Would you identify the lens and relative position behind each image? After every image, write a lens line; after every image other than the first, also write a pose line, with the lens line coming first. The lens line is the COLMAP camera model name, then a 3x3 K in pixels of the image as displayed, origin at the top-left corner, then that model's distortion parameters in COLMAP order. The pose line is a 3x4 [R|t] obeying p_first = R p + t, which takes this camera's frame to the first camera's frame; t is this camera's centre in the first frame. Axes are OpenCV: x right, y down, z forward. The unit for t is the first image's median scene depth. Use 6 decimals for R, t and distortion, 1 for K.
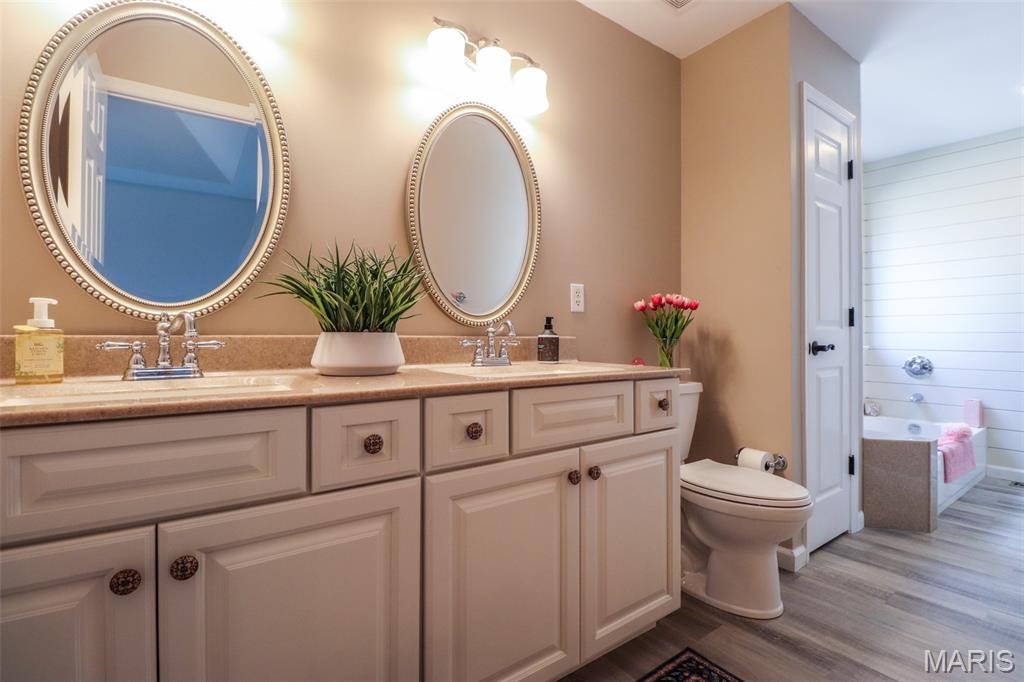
lens RADIAL K [[476.7, 0, 523.6], [0, 476.7, 330.3], [0, 0, 1]] dist [-0.006036, -0.006648]
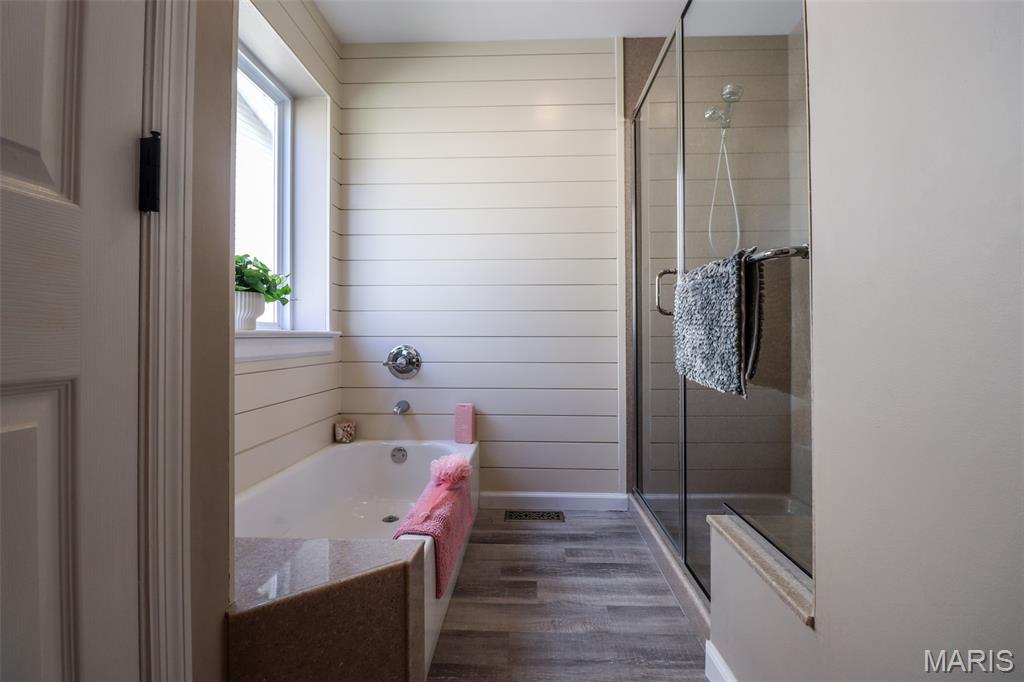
lens RADIAL K [[476.7, 0, 513.8], [0, 476.7, 333.4], [0, 0, 1]] dist [-0.006036, -0.006648]
pose [[0.623699, 0.000232, 0.781664, 0.402975], [-0.007569, 0.999955, 0.005742, 0.032315], [-0.781628, -0.009497, 0.623673, 0.456590]]
